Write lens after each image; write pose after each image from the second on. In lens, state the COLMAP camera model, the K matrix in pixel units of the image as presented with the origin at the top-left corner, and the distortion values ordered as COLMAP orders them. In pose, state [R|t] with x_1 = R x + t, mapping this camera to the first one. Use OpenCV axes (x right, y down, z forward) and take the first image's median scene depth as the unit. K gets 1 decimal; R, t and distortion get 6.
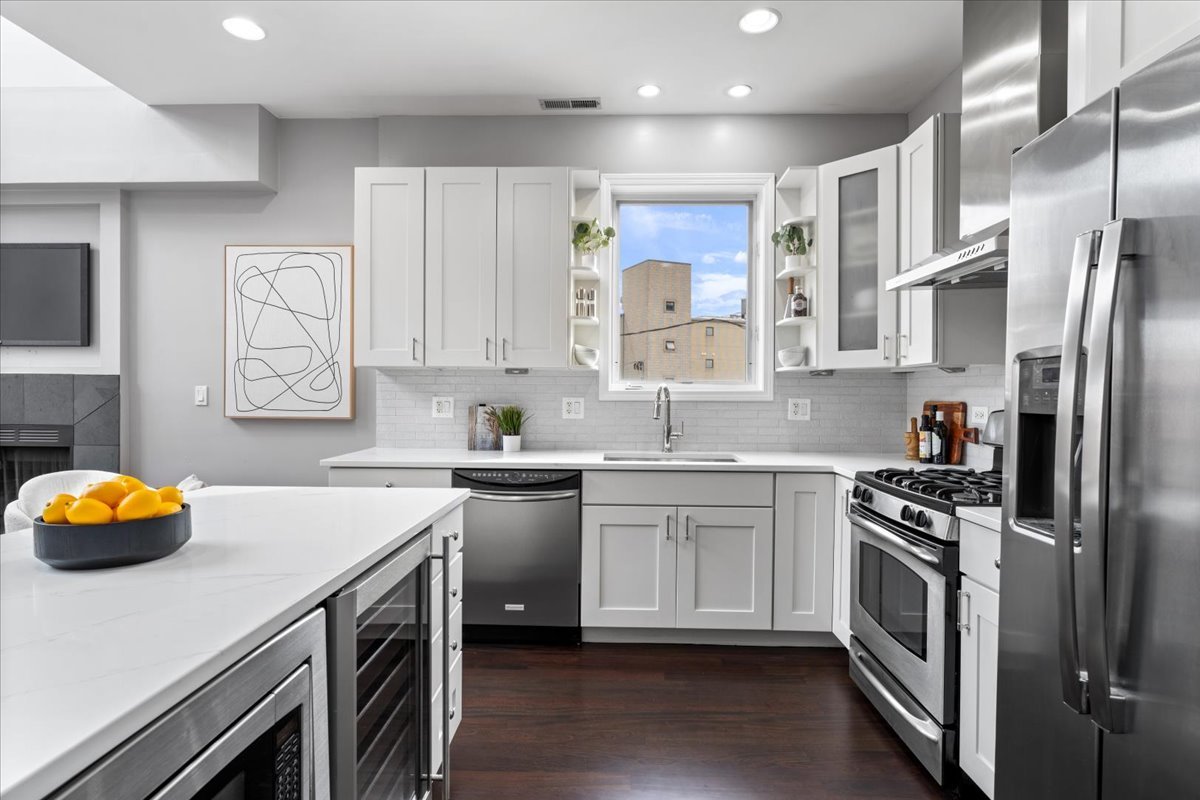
lens RADIAL K [[619.4, 0, 595.9], [0, 619.4, 397.1], [0, 0, 1]] dist [-0.003933, -0.000335]
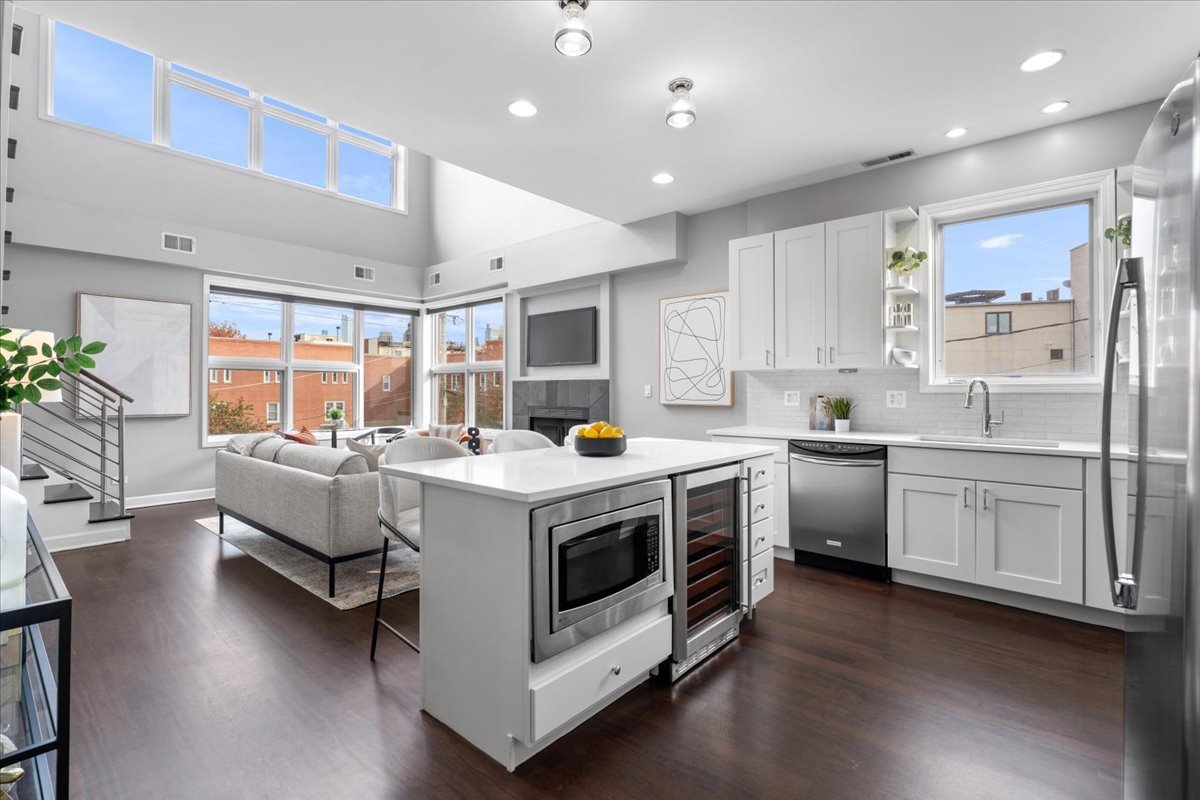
lens RADIAL K [[545.3, 0, 595.0], [0, 545.3, 389.3], [0, 0, 1]] dist [0.000579, 0.000023]
pose [[0.768032, -0.007940, -0.640362, 0.202833], [0.000381, 0.999929, -0.011942, 0.011220], [0.640412, 0.008928, 0.767980, -0.229712]]
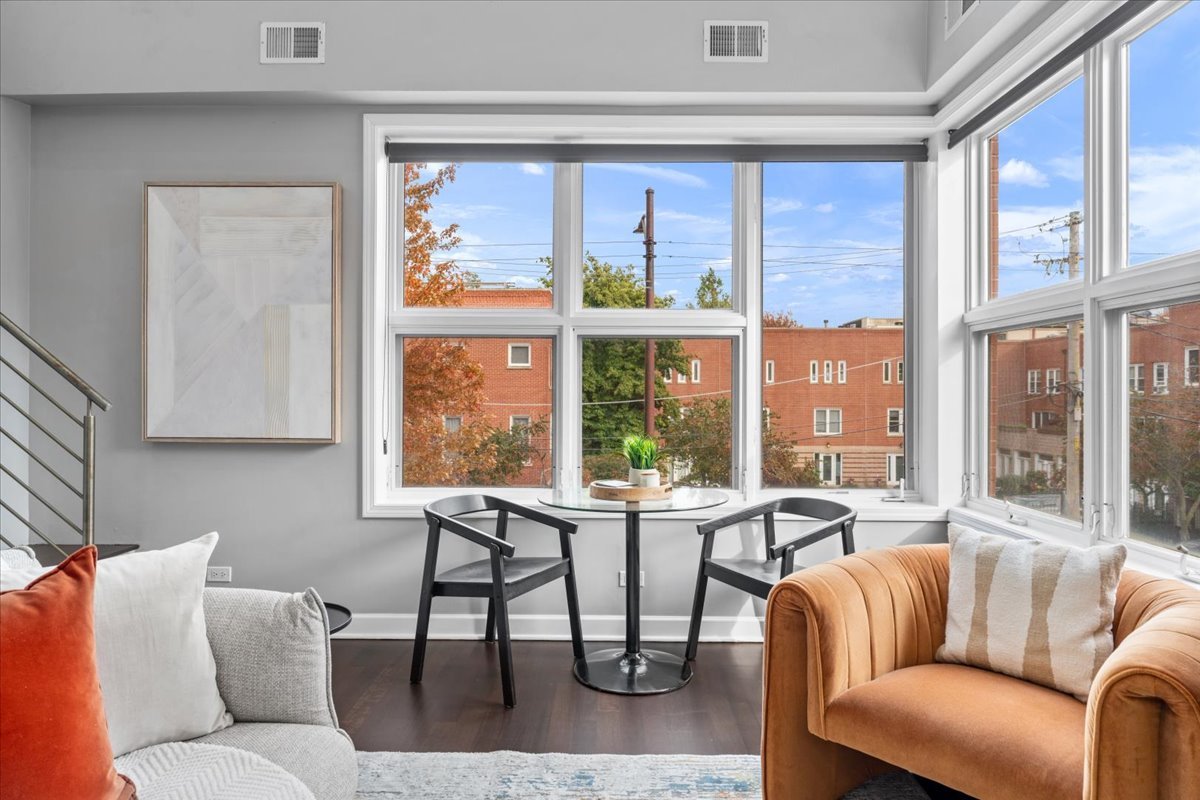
lens RADIAL K [[724.9, 0, 600.2], [0, 724.9, 391.1], [0, 0, 1]] dist [0.001297, 0.001627]
pose [[0.015293, -0.009448, -0.999838, -0.853806], [-0.008252, 0.999920, -0.009575, 0.008830], [0.999849, 0.008397, 0.015213, 0.603150]]
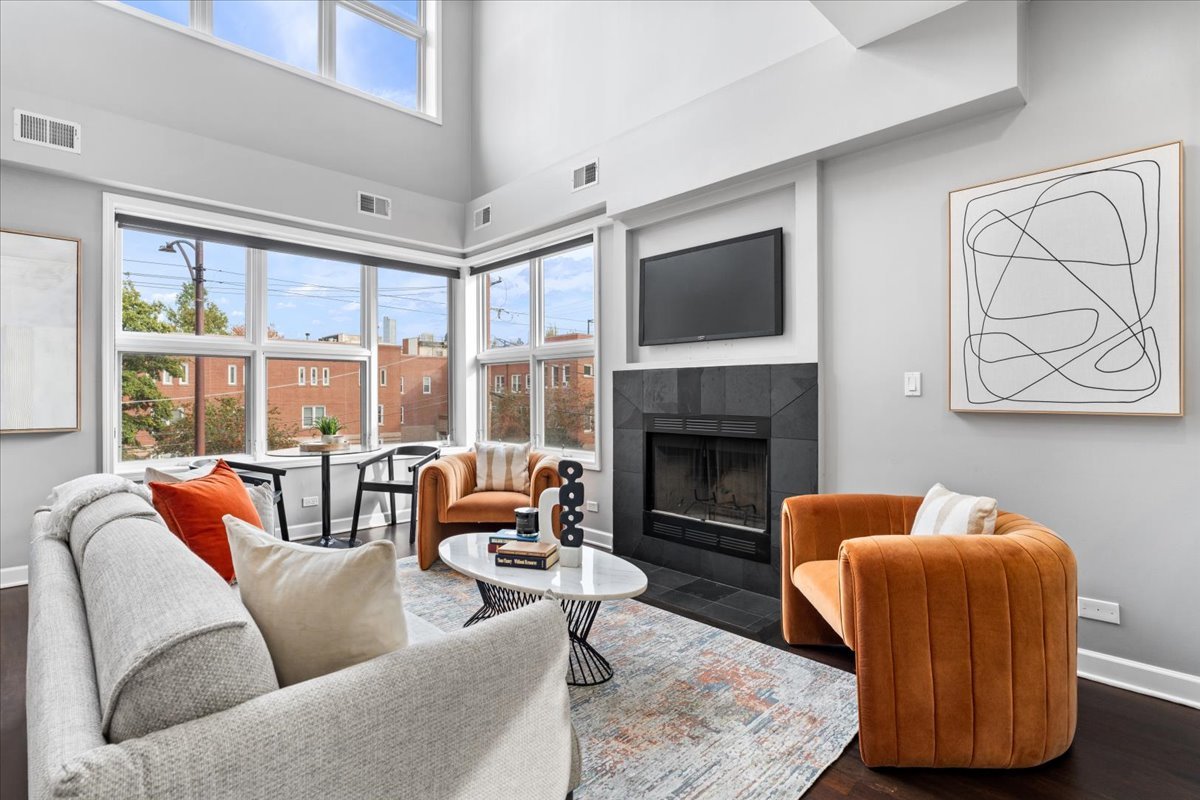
lens RADIAL K [[574.8, 0, 599.9], [0, 574.8, 394.2], [0, 0, 1]] dist [-0.000541, 0.000136]
pose [[0.717792, -0.007536, -0.696216, -0.426963], [0.003428, 0.999968, -0.007289, 0.016191], [0.696249, 0.002846, 0.717795, 0.172727]]
